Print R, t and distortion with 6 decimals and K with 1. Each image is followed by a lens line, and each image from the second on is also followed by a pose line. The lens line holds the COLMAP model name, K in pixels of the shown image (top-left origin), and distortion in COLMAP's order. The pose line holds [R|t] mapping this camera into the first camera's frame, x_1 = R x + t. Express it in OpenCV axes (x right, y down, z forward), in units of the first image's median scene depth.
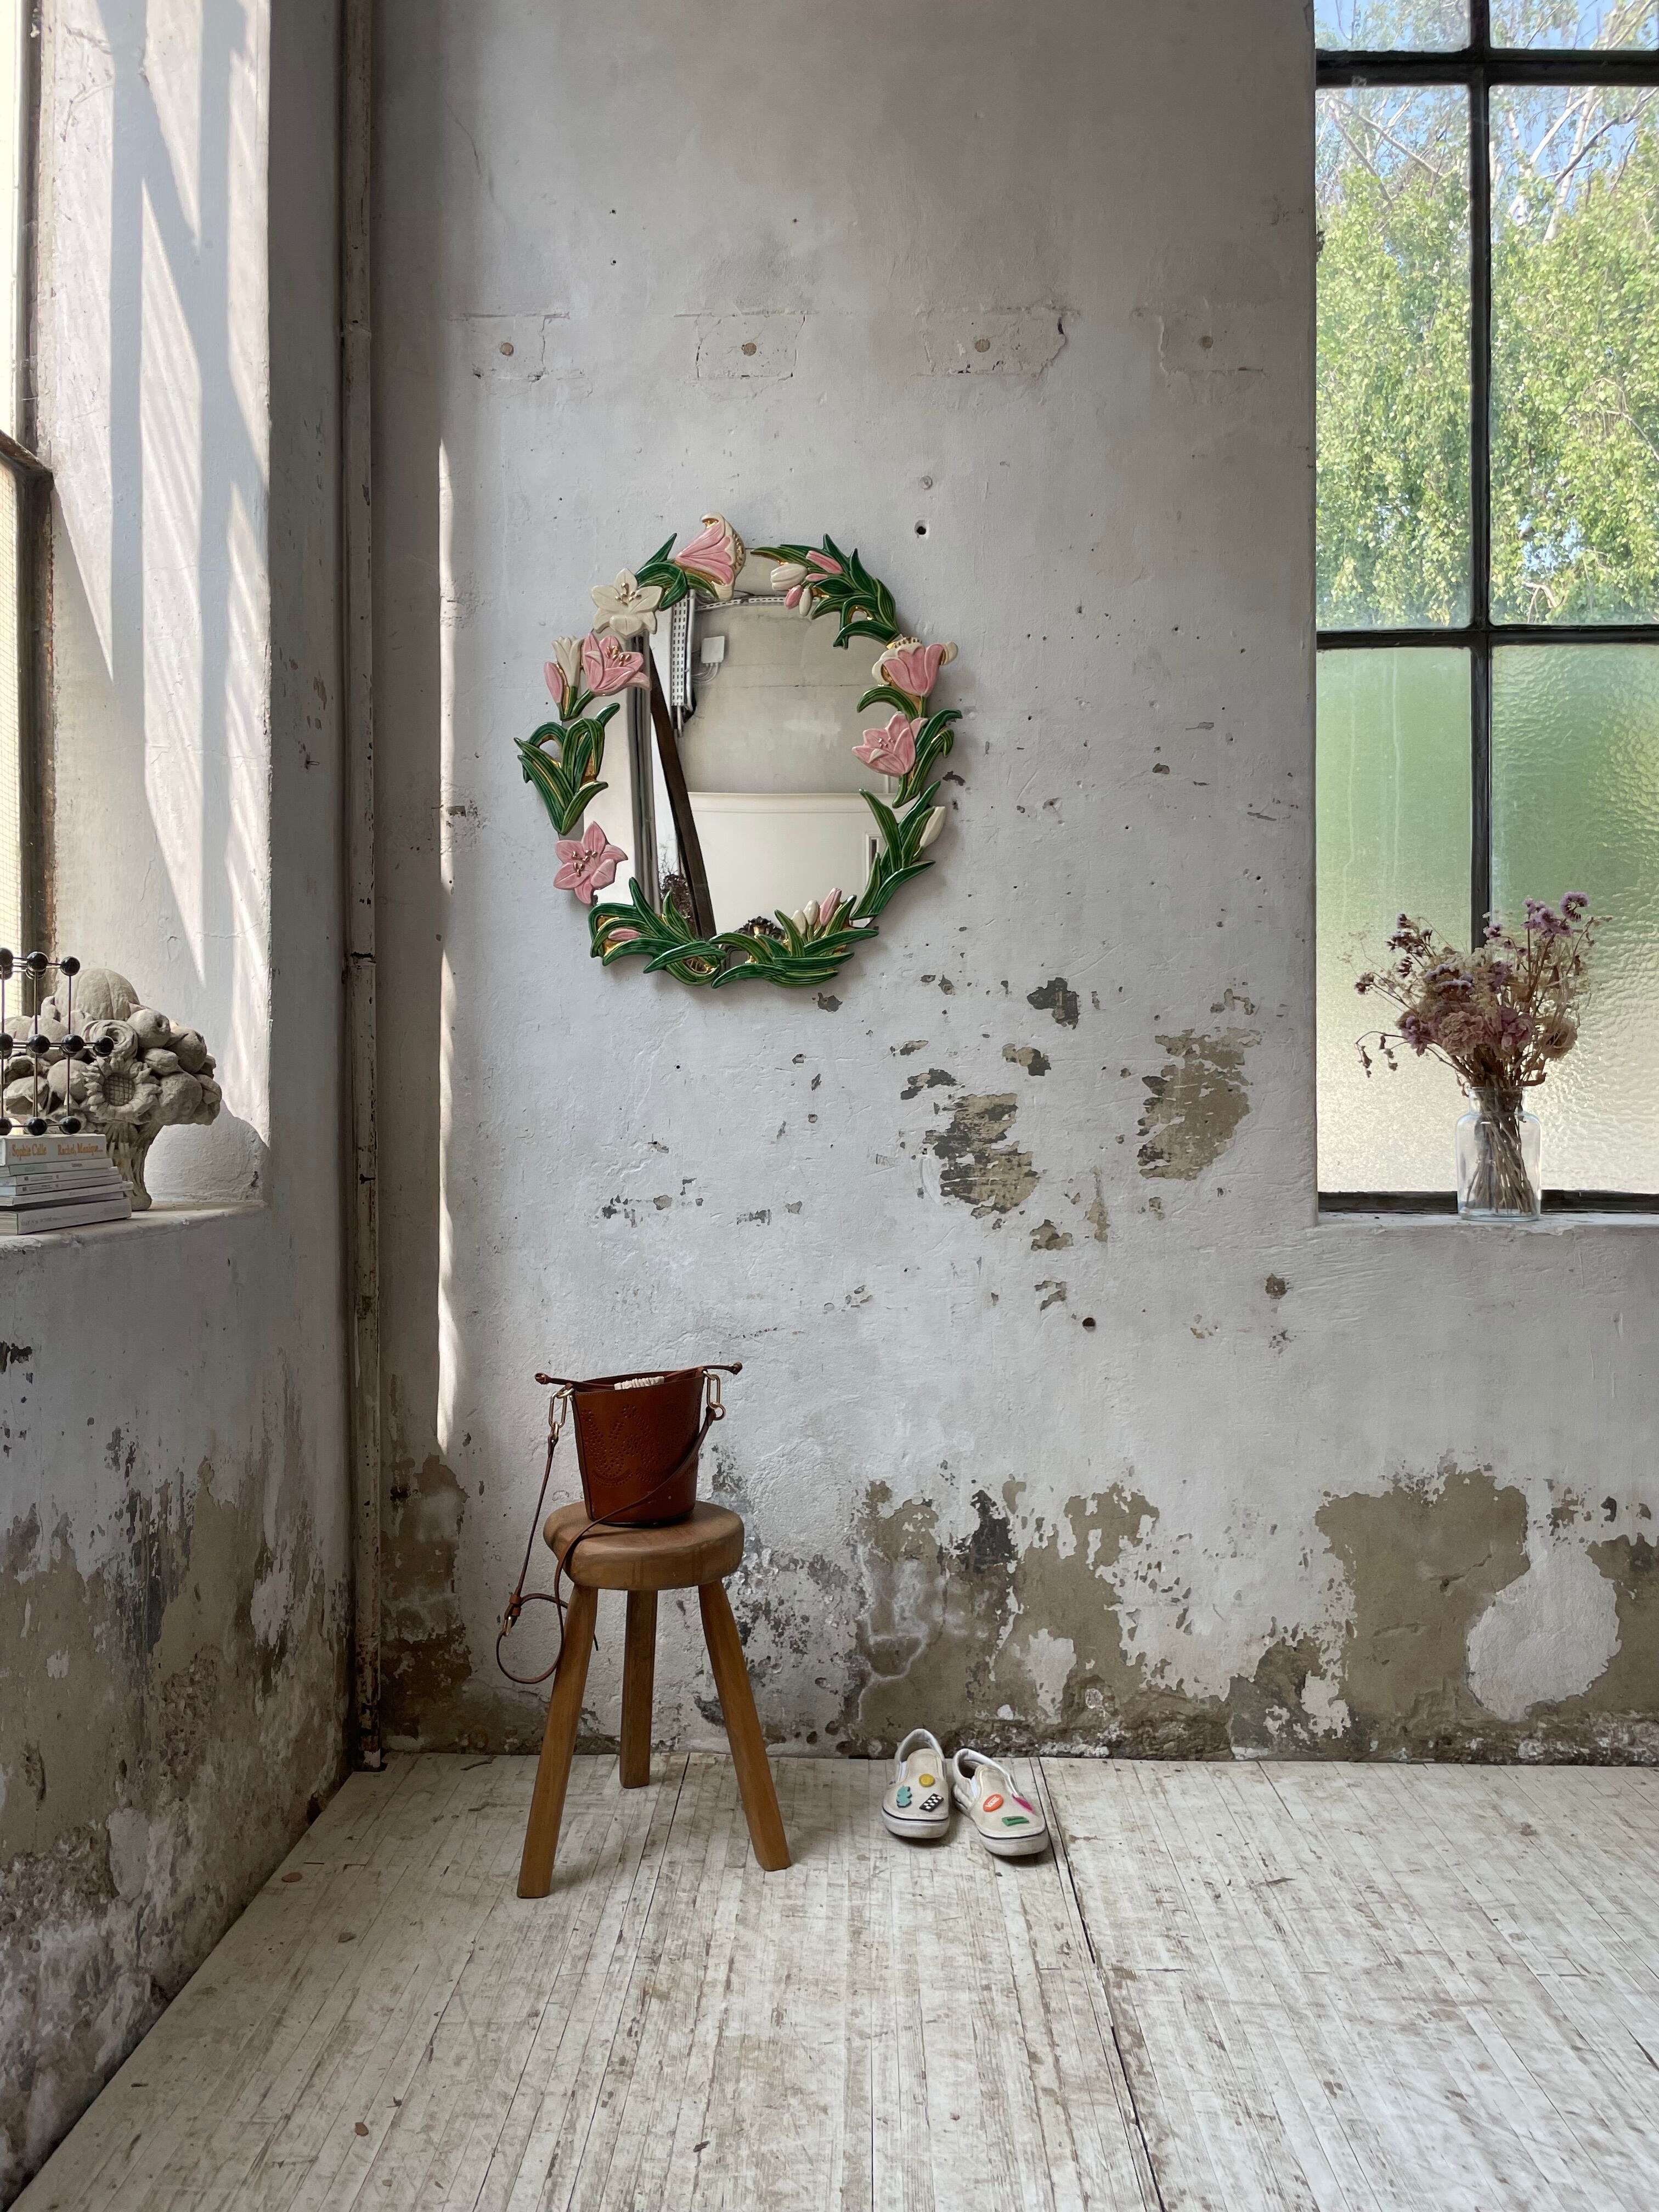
lens RADIAL K [[1692.2, 0, 831.0], [0, 1692.2, 1110.1], [0, 0, 1]] dist [0.089675, -0.126703]
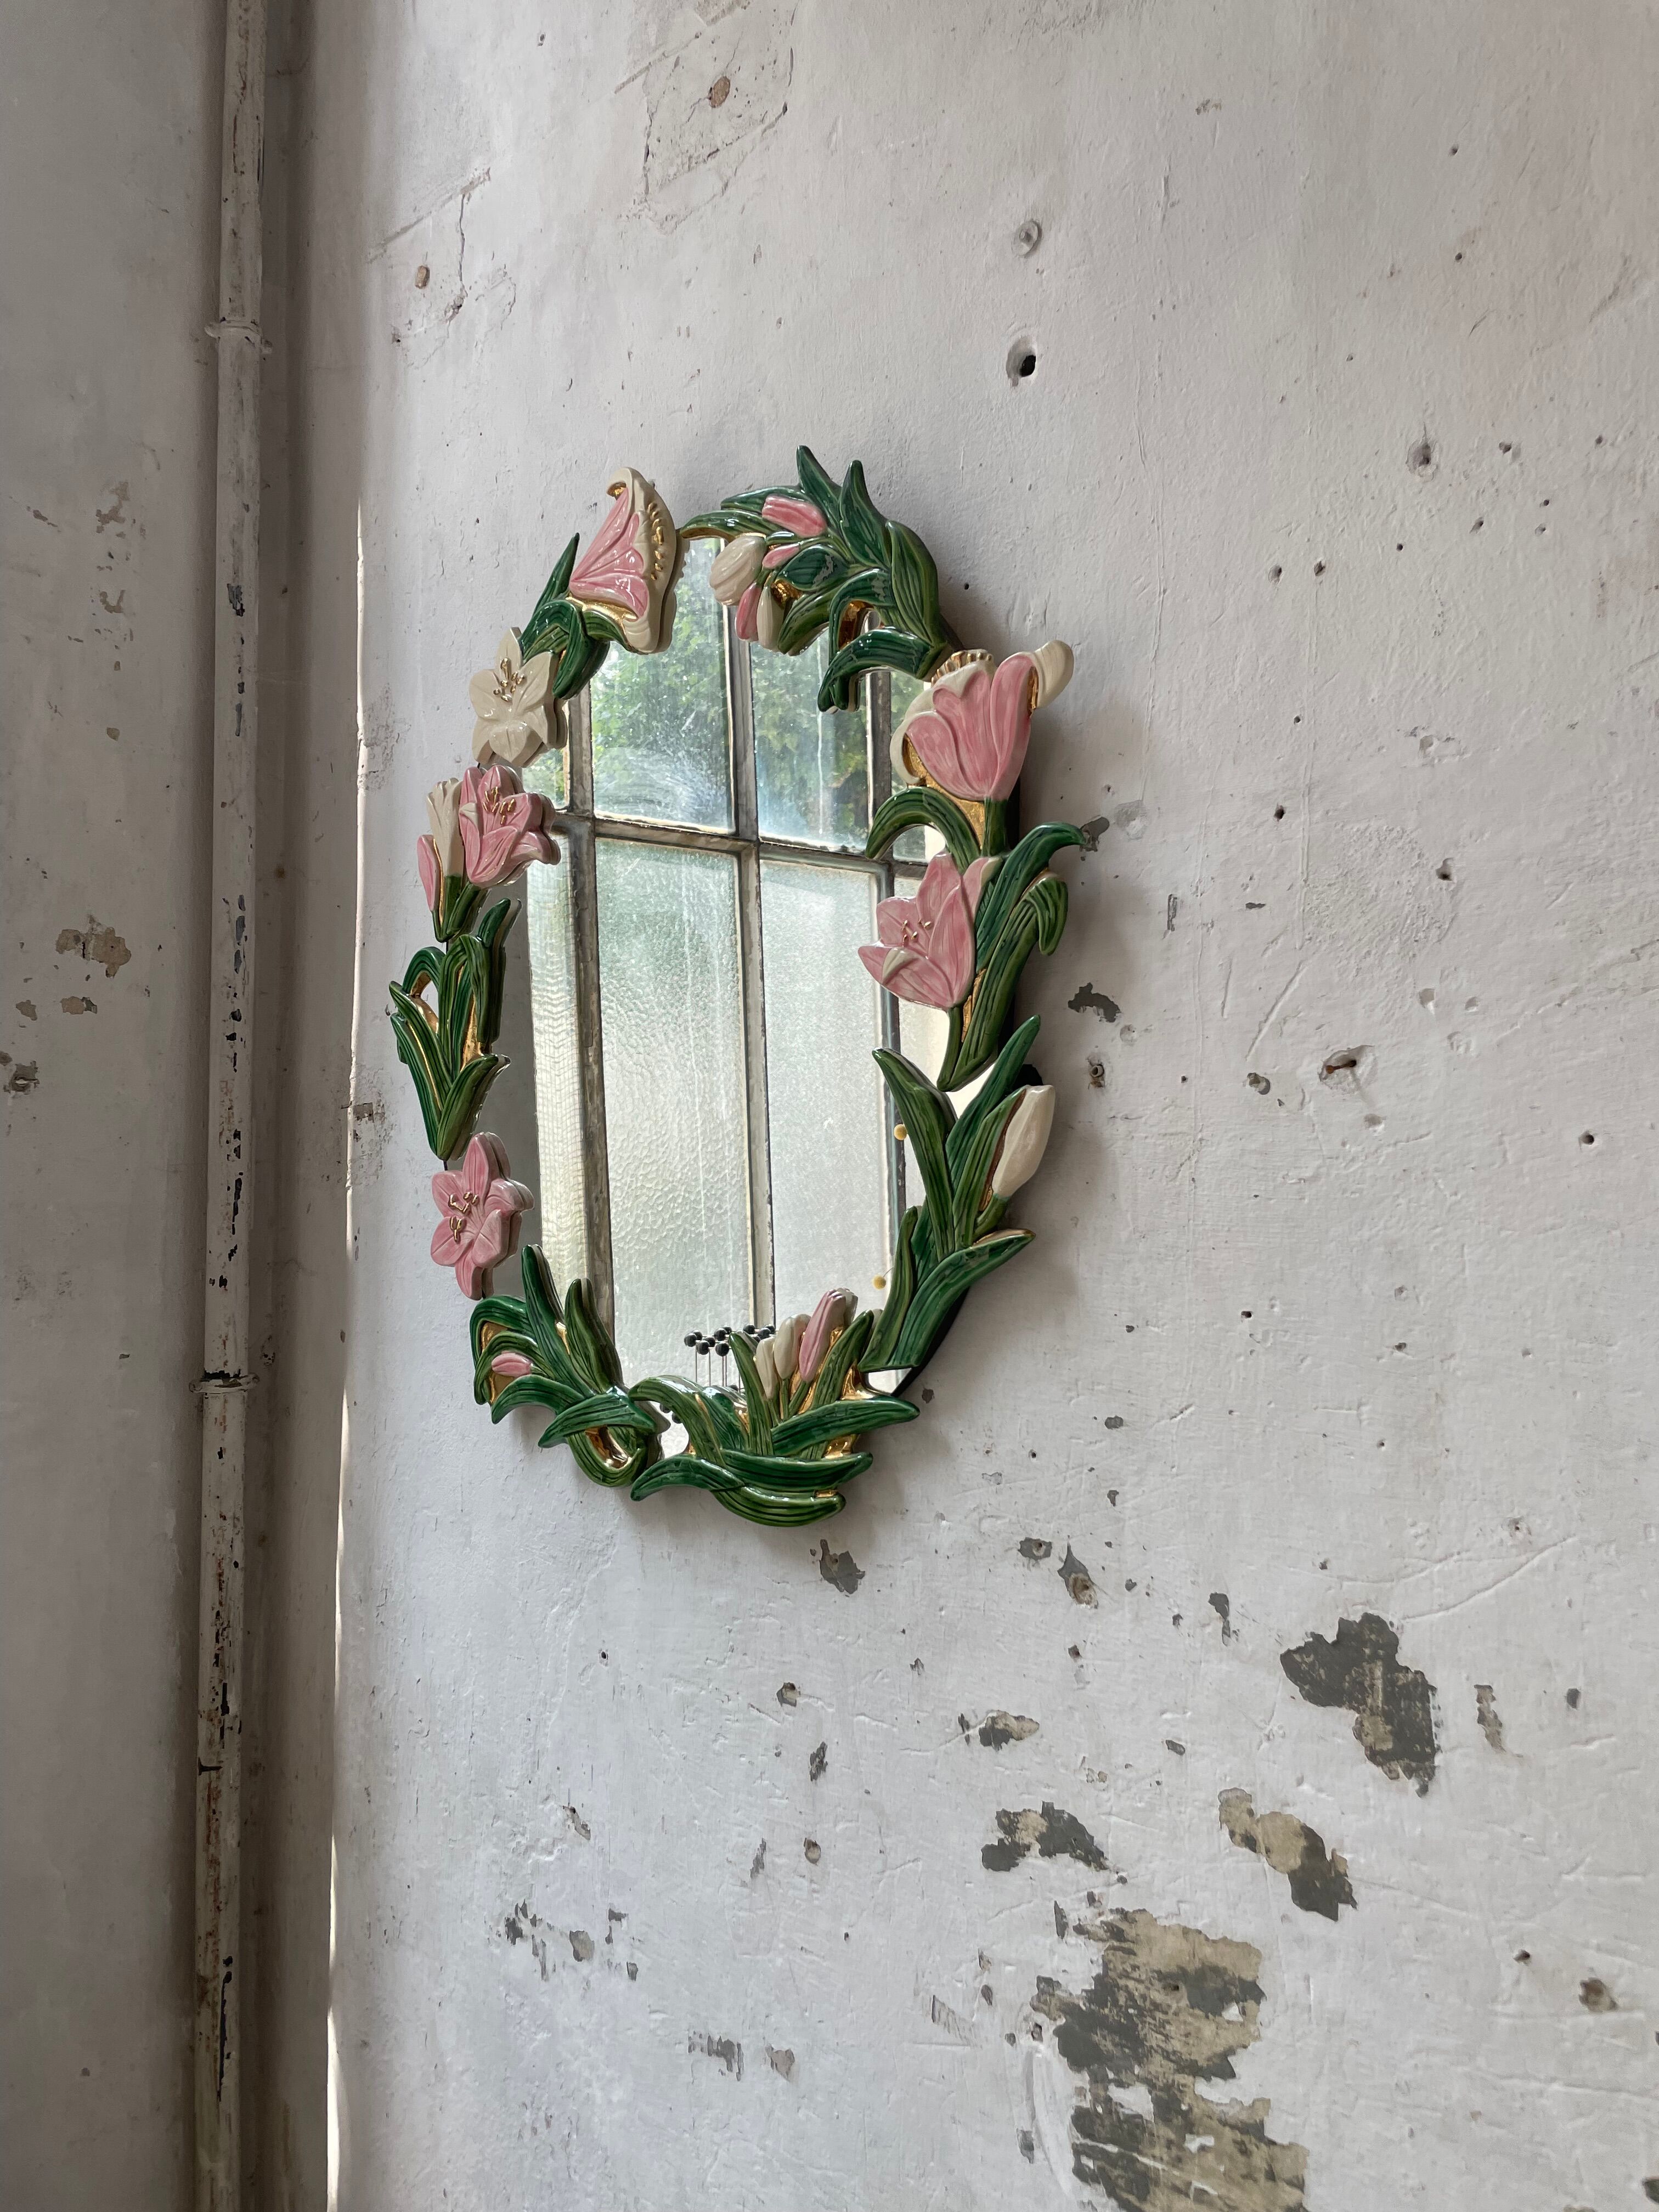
lens RADIAL K [[1680.3, 0, 850.2], [0, 1680.3, 1079.2], [0, 0, 1]] dist [0.095138, -0.133359]
pose [[0.740001, -0.028287, -0.672010, 0.278897], [0.007478, 0.999399, -0.033834, -0.168277], [0.672564, 0.020012, 0.739769, 0.700775]]
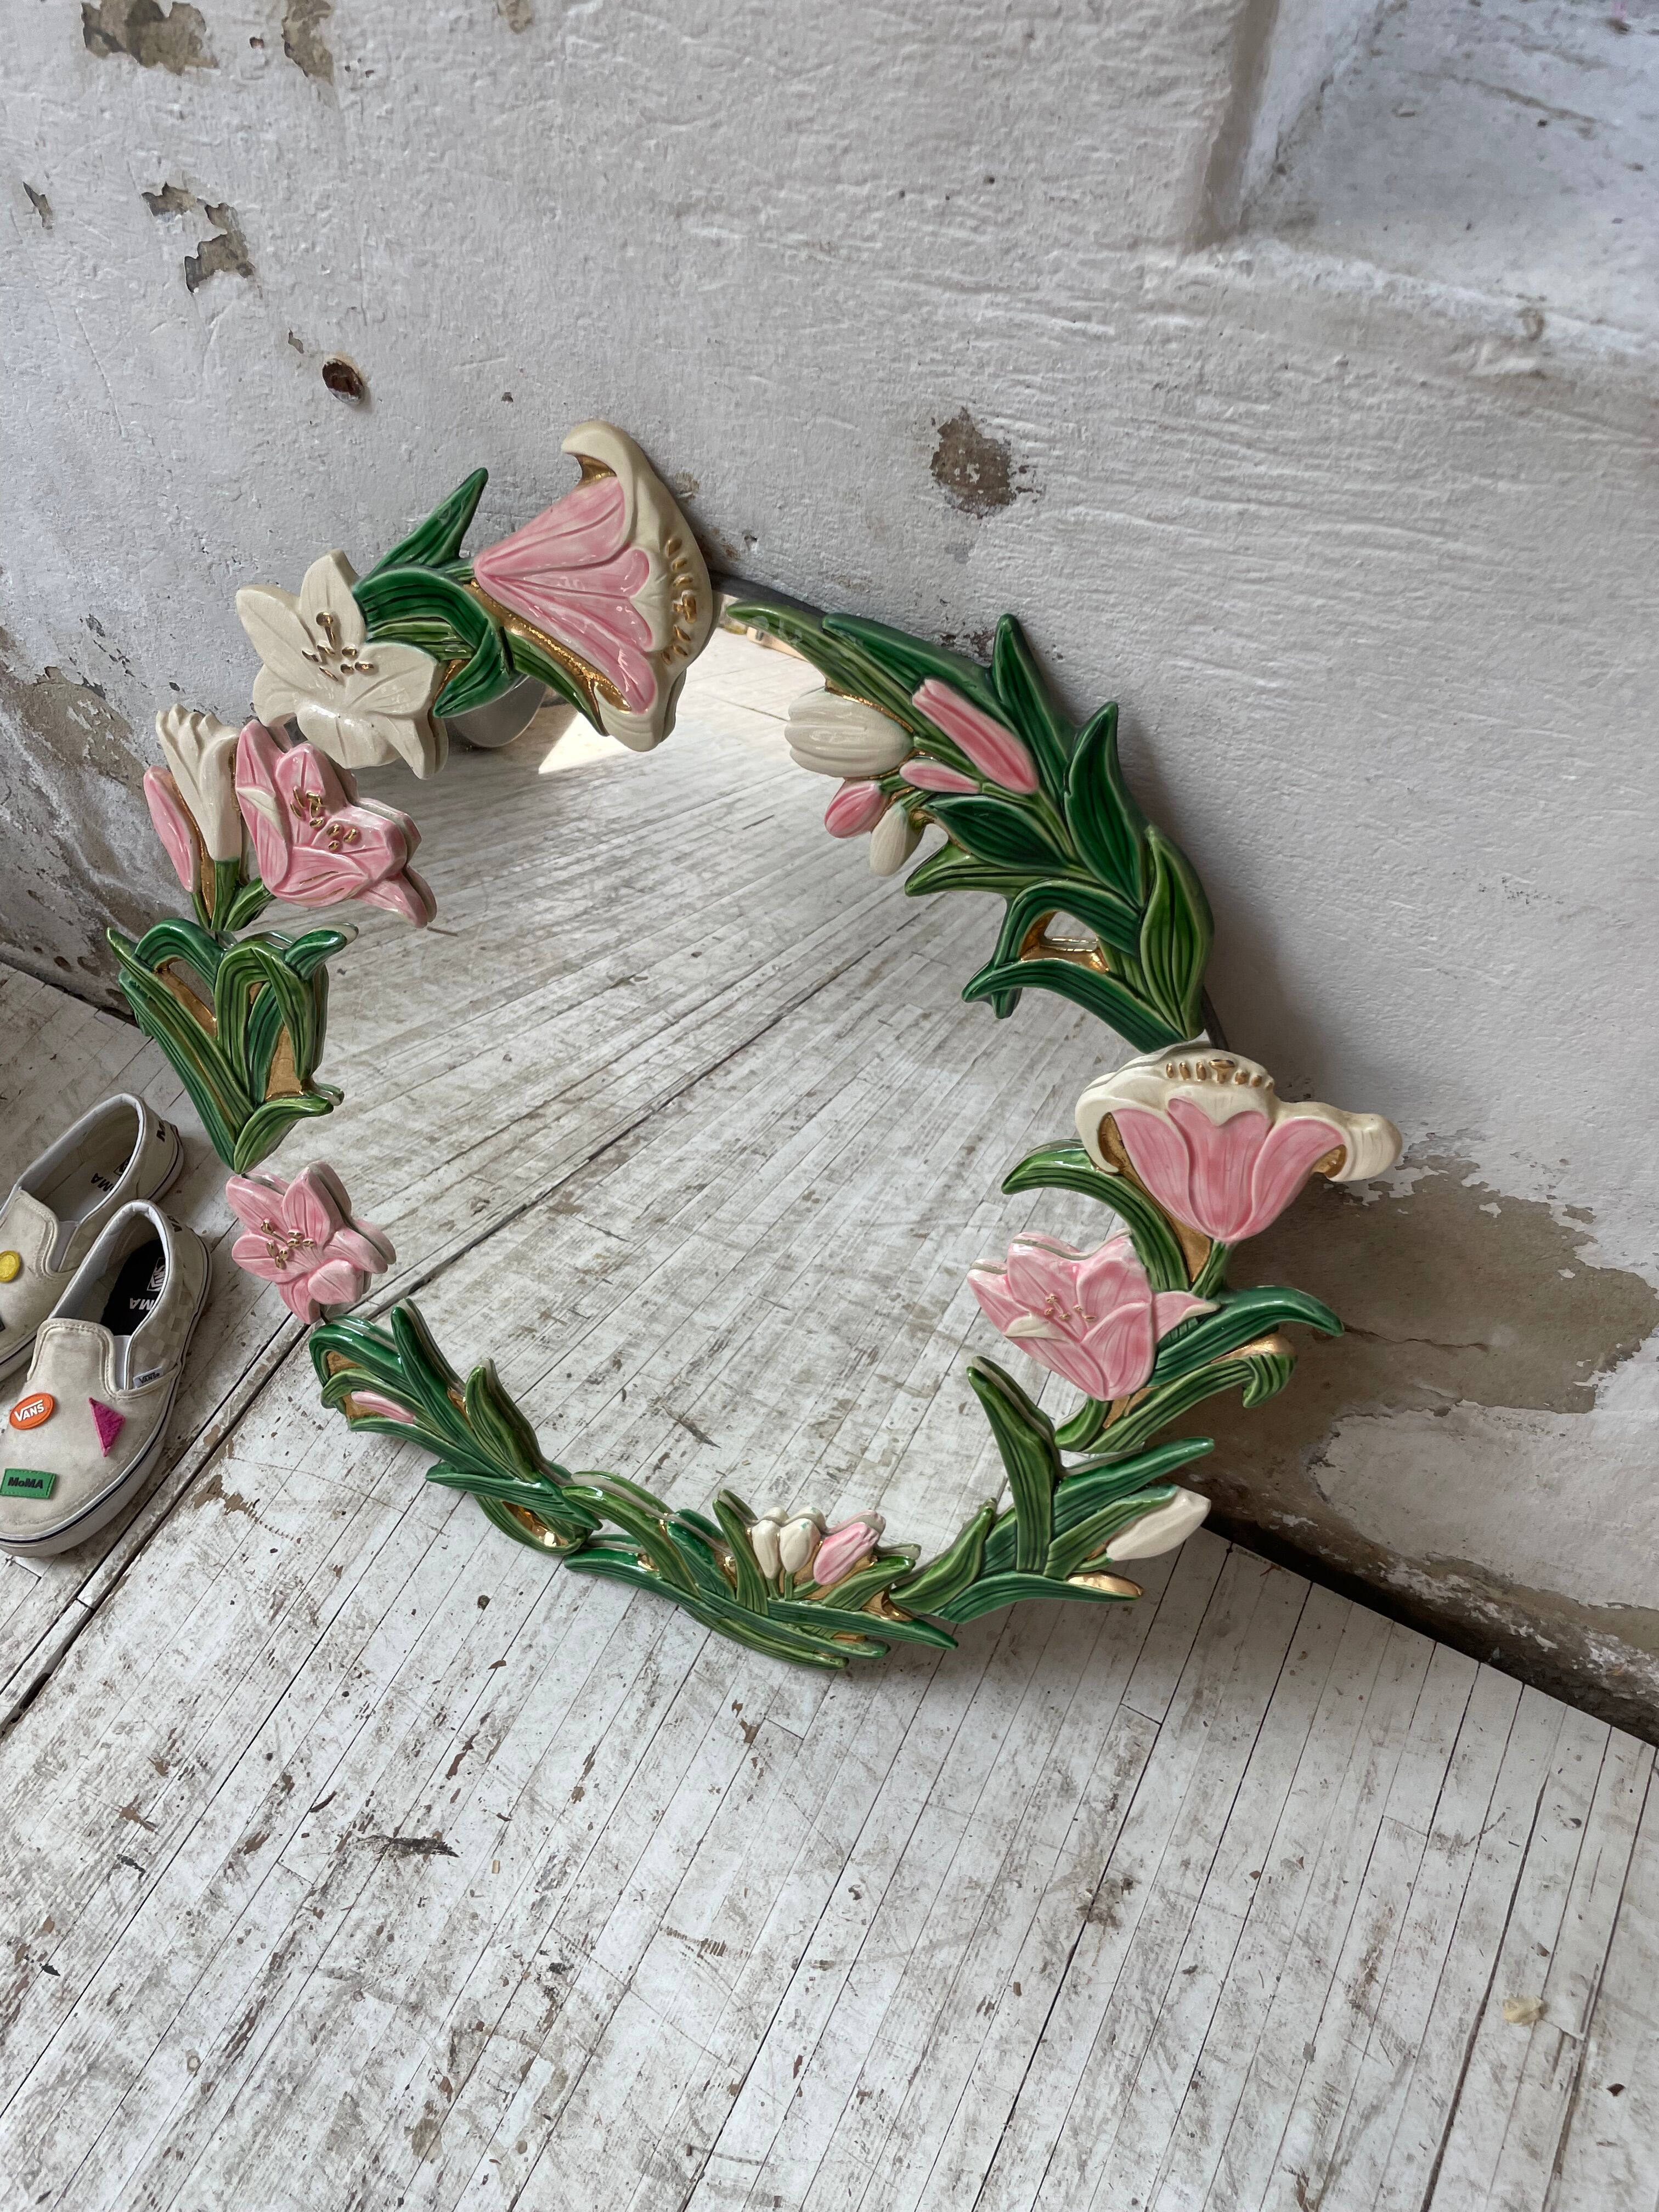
lens RADIAL K [[1688.3, 0, 807.0], [0, 1688.3, 1116.8], [0, 0, 1]] dist [0.082911, -0.122178]
pose [[0.897507, 0.374760, -0.232456, 0.326587], [-0.010088, 0.544421, 0.838752, -0.040531], [0.440885, -0.750440, 0.492402, 0.811059]]
